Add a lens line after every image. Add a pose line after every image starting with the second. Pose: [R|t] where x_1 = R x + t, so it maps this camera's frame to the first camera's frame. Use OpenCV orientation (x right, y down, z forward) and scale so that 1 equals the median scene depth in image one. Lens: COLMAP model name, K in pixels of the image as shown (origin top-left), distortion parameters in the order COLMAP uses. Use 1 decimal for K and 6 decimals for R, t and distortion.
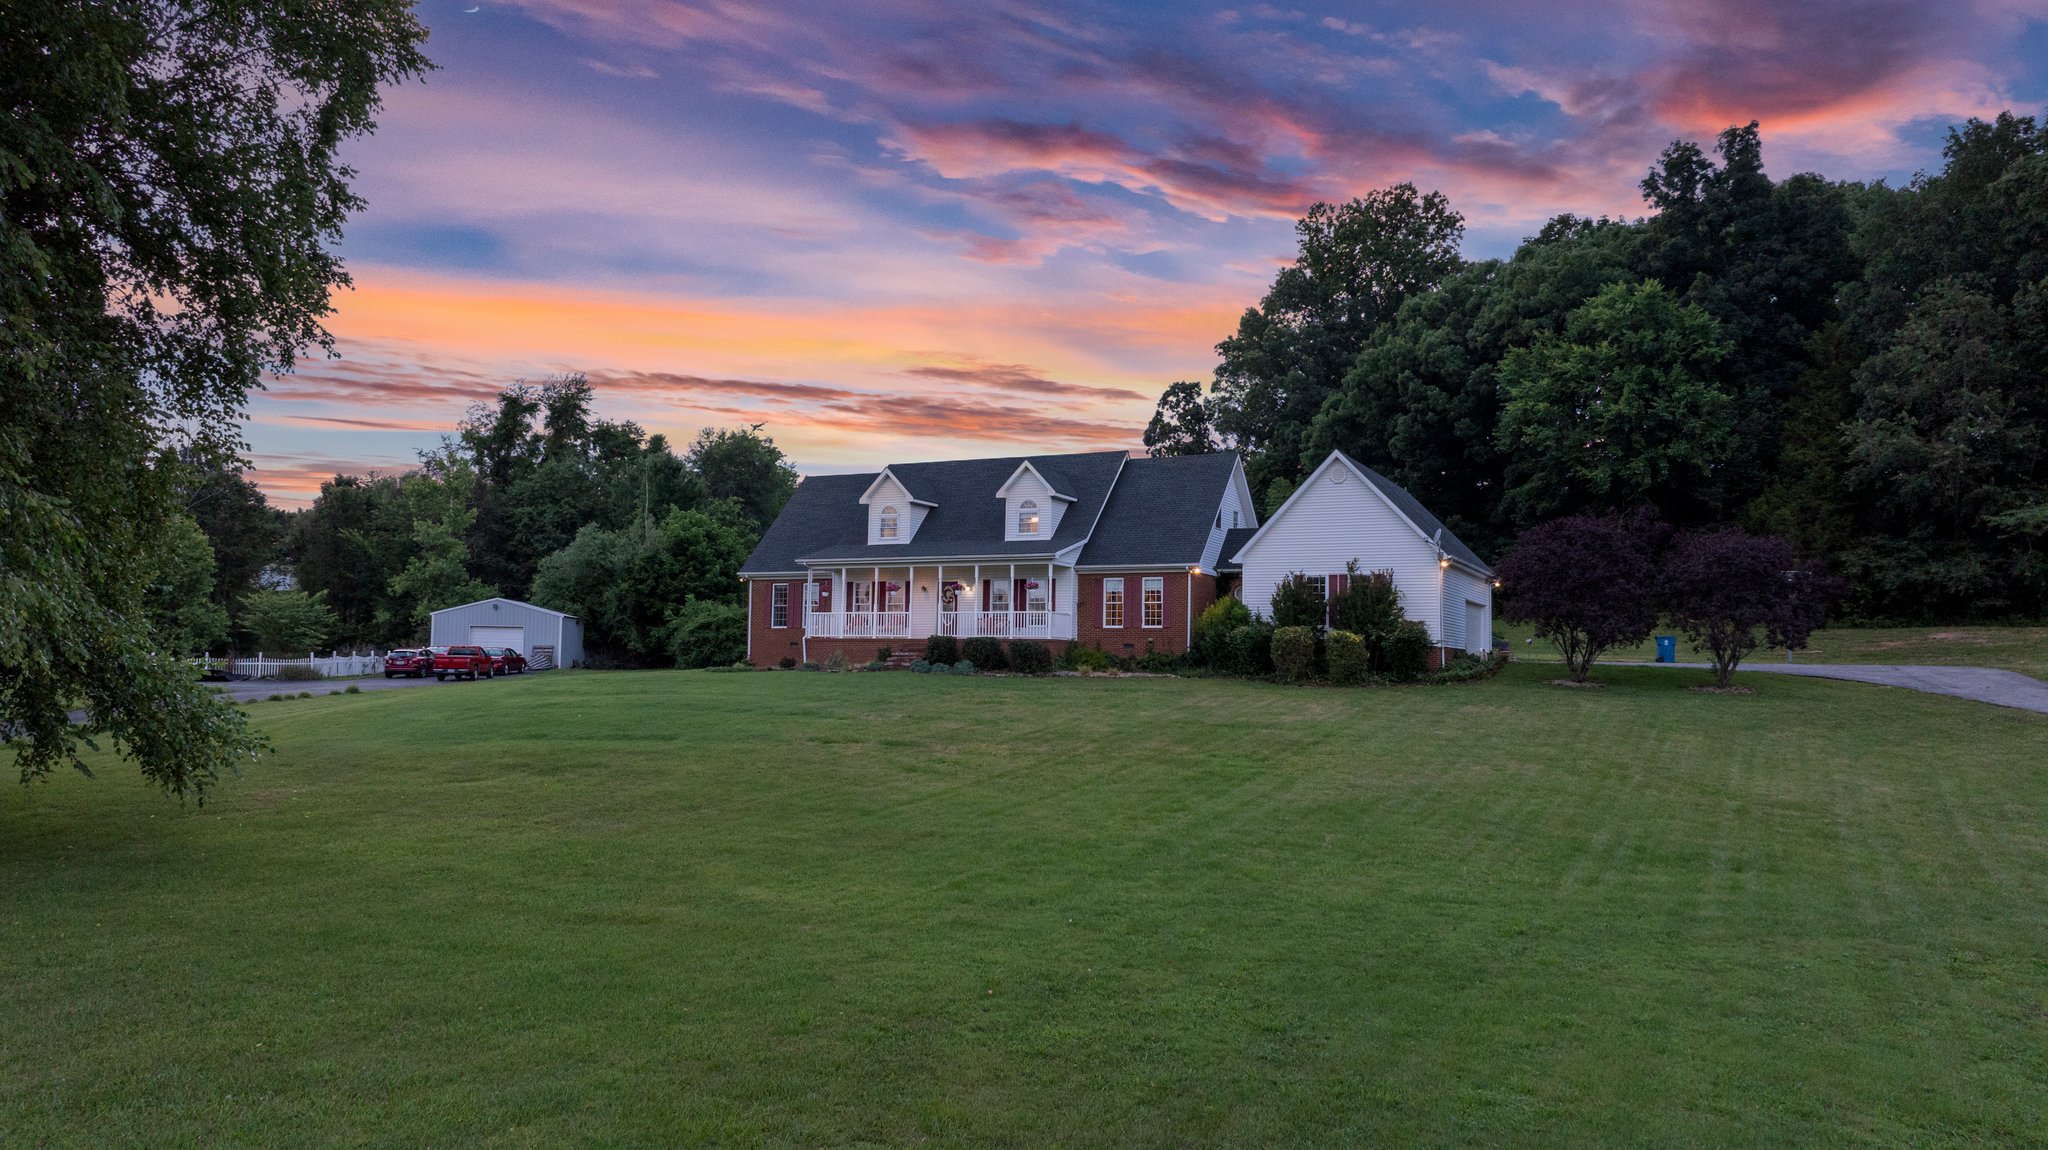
lens RADIAL K [[1440.2, 0, 1024.0], [0, 1440.2, 575.0], [0, 0, 1]] dist [-0.001764, -0.002244]
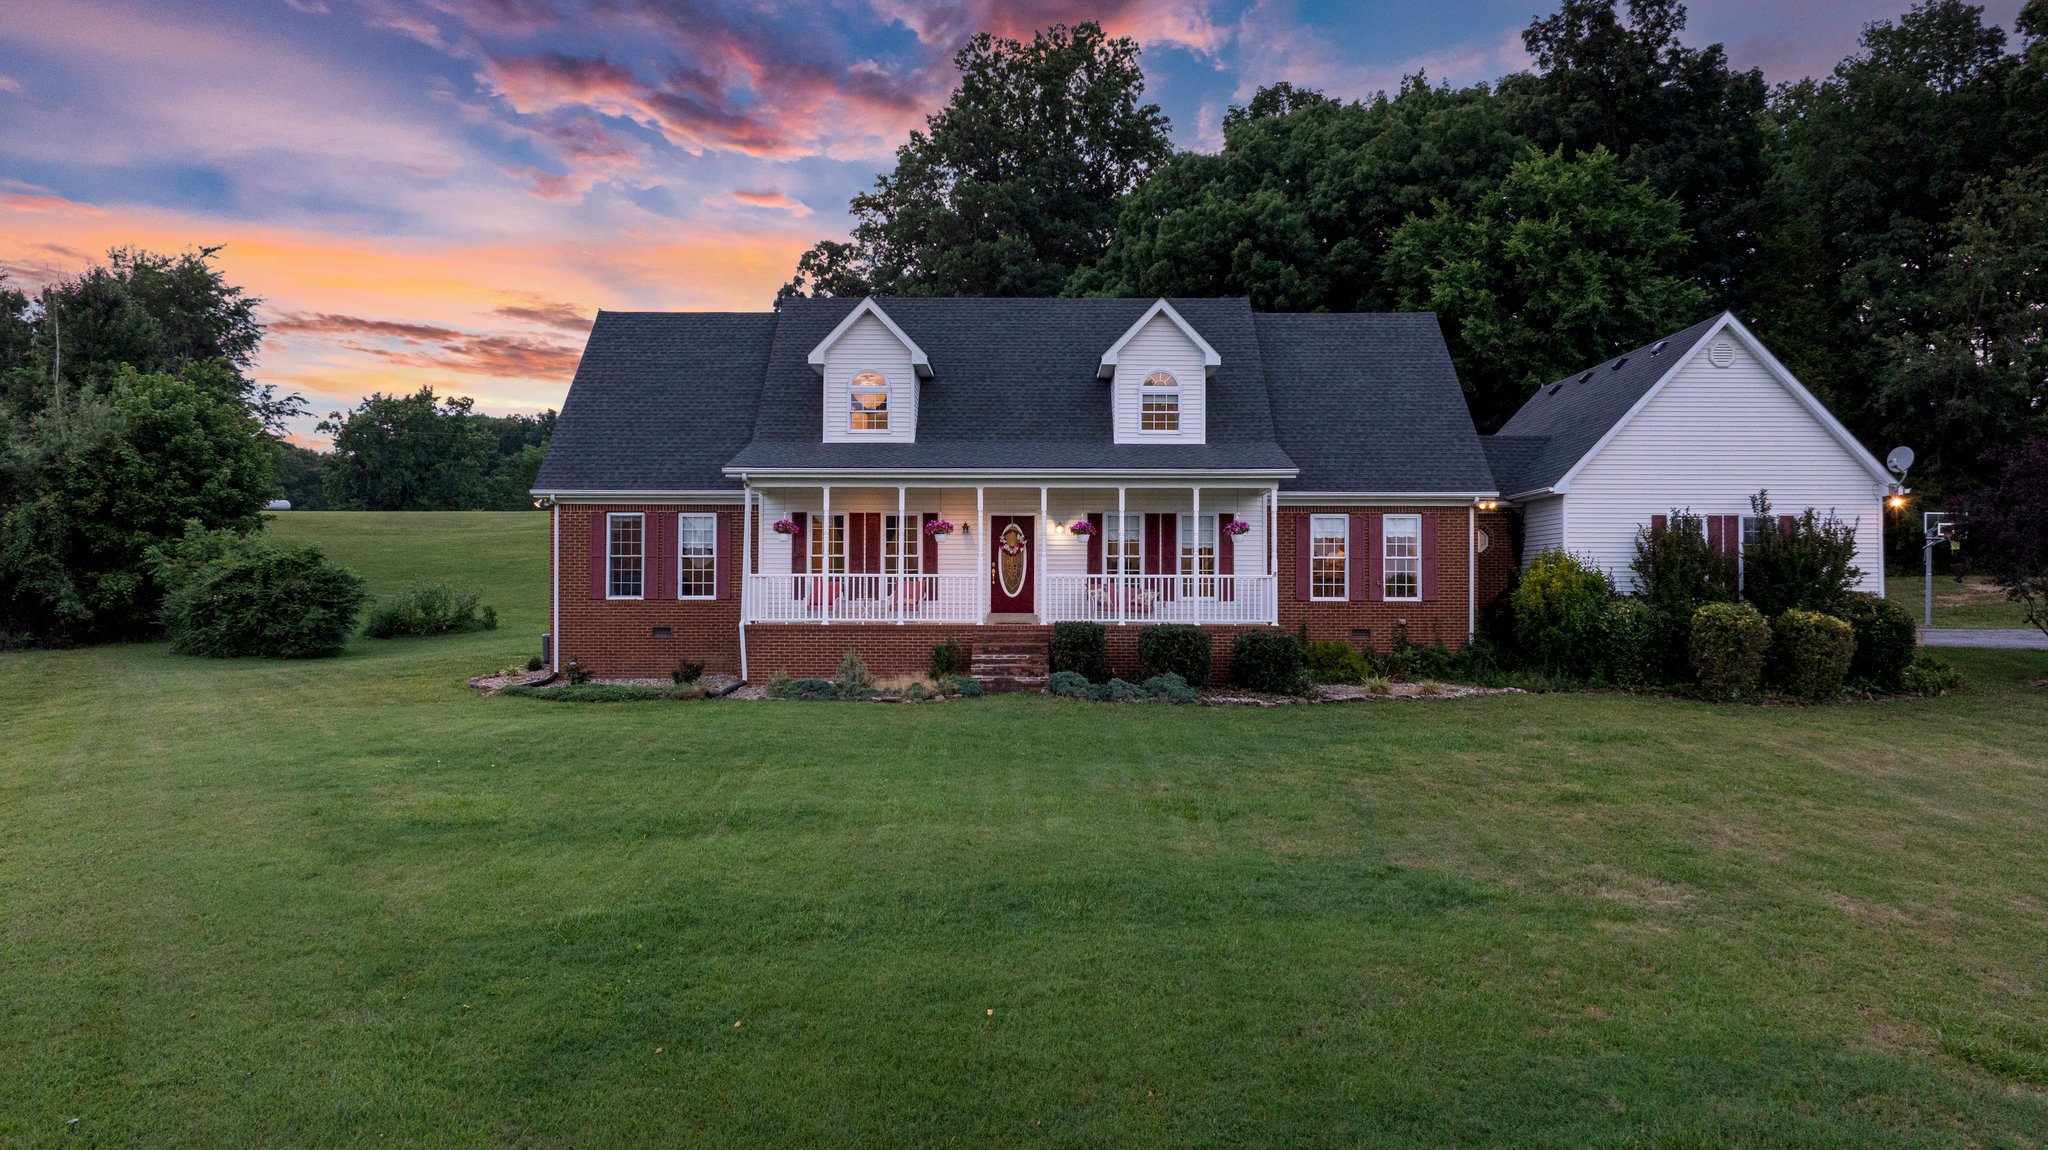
lens RADIAL K [[1477.0, 0, 1024.0], [0, 1477.0, 575.0], [0, 0, 1]] dist [-0.009068, -0.006948]
pose [[0.900088, -0.007134, 0.435649, -0.226501], [-0.018617, 0.998323, 0.054812, -0.002891], [-0.435309, -0.057446, 0.898446, 0.388278]]
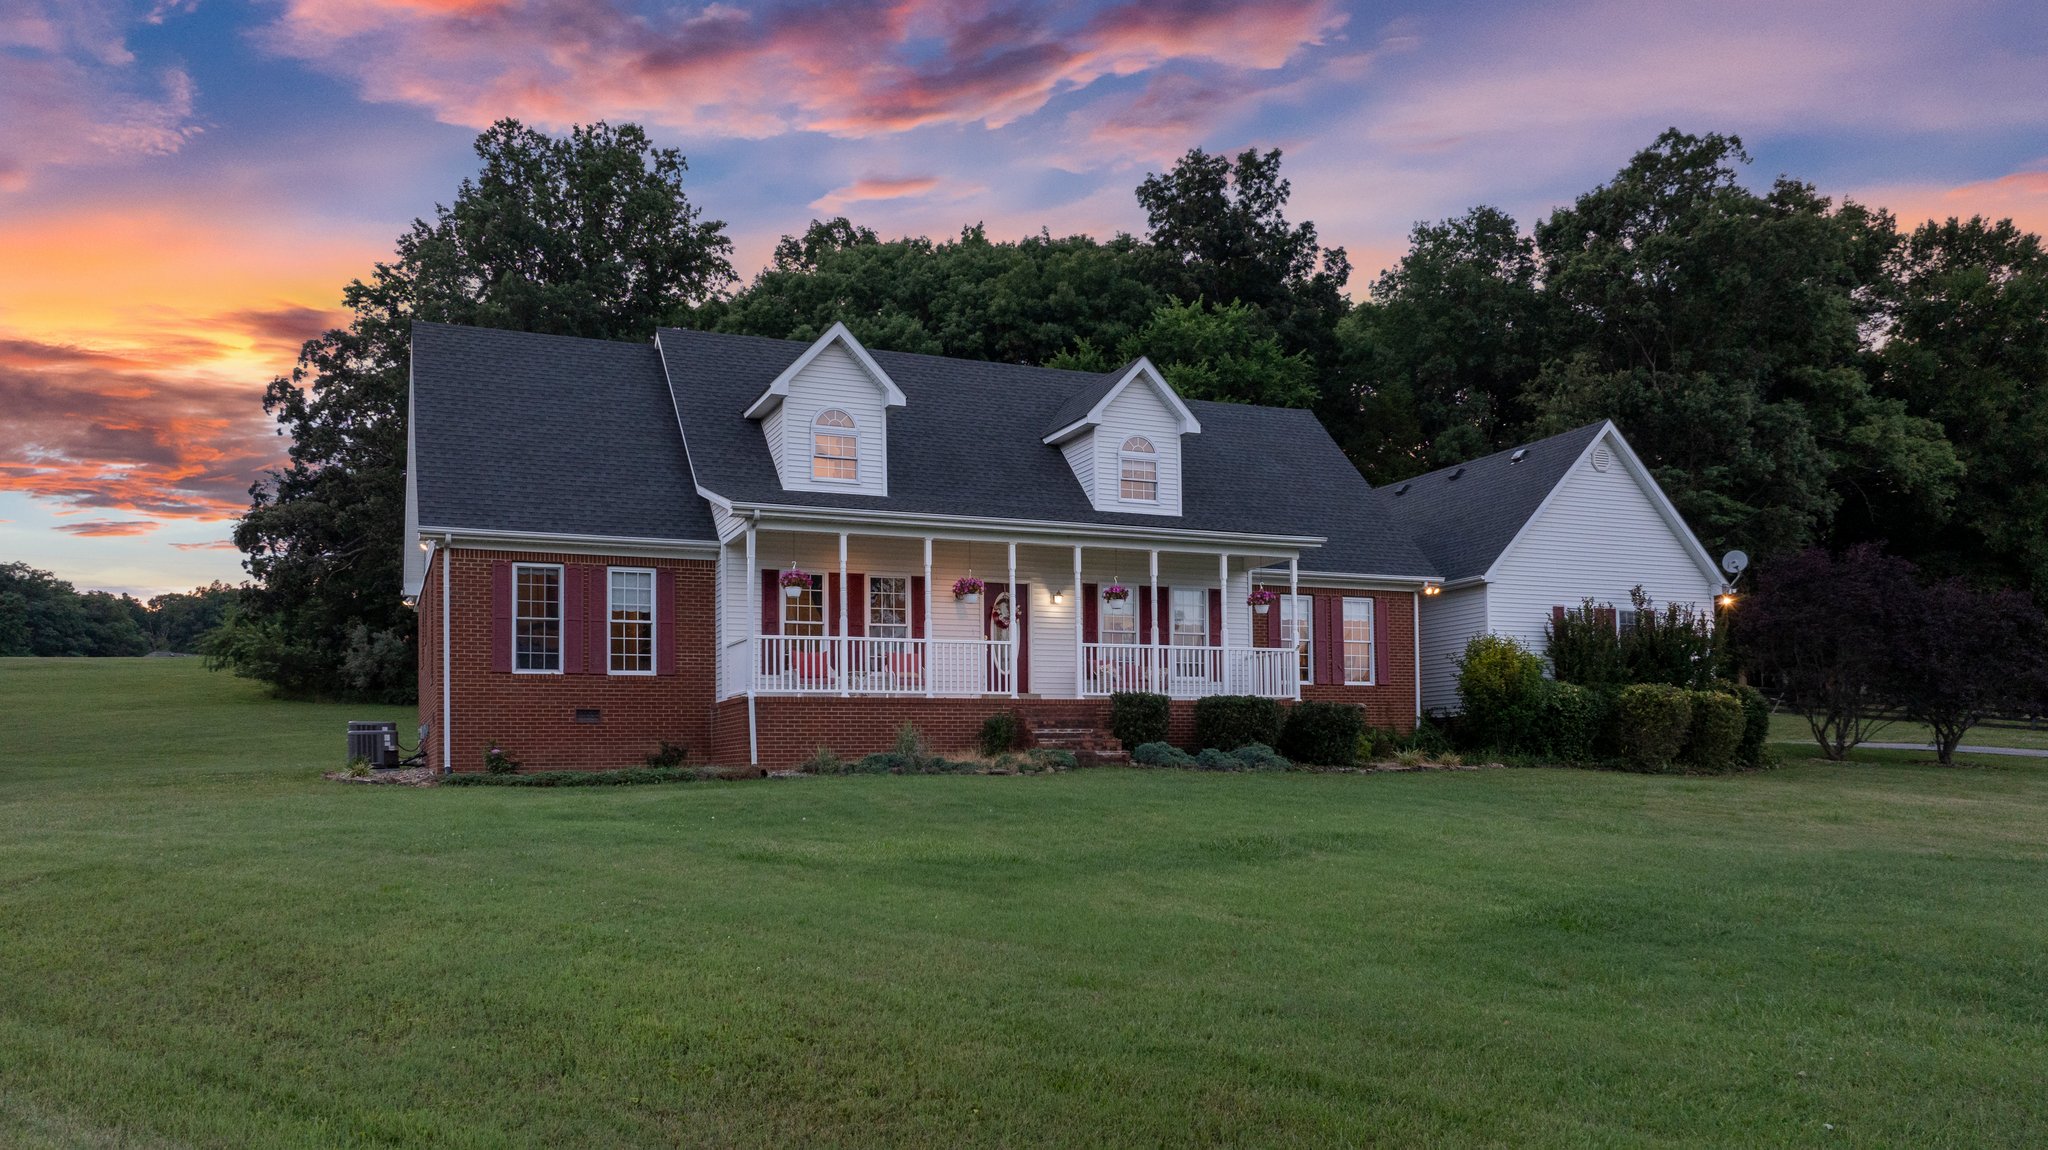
lens RADIAL K [[1504.2, 0, 1015.6], [0, 1504.2, 726.1], [0, 0, 1]] dist [-0.002318, -0.000211]
pose [[0.647452, 0.001576, 0.762104, -0.337750], [-0.029535, 0.999298, 0.023026, 0.031656], [-0.761534, -0.037417, 0.647045, 0.522660]]
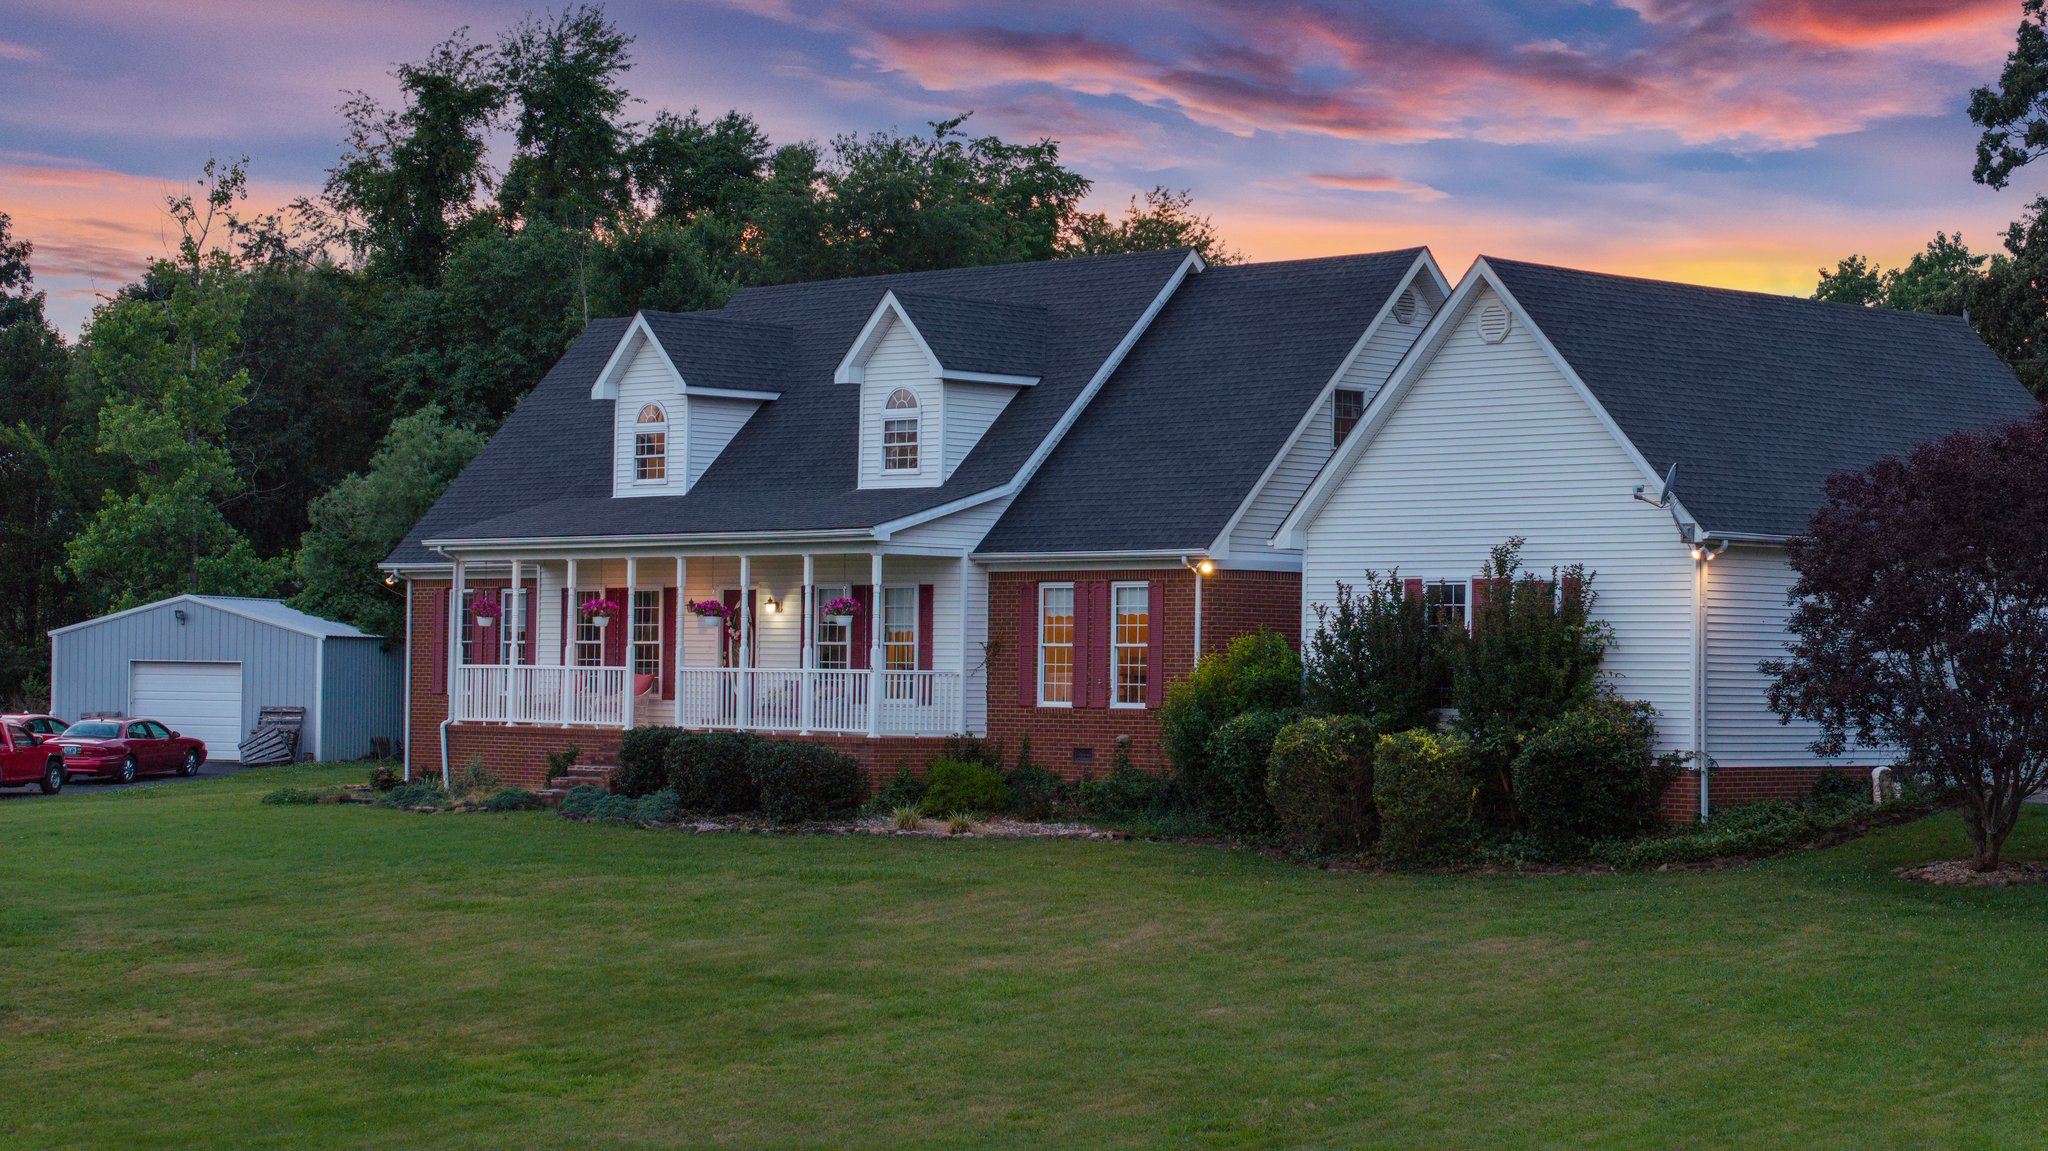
lens RADIAL K [[4101.4, 0, 1024.0], [0, 4101.4, 575.5], [0, 0, 1]] dist [-0.106585, 0.581670]
pose [[0.939092, -0.011003, -0.343491, 0.332339], [0.023955, 0.999152, 0.033486, -0.028745], [0.342831, -0.039675, 0.938559, -0.057318]]
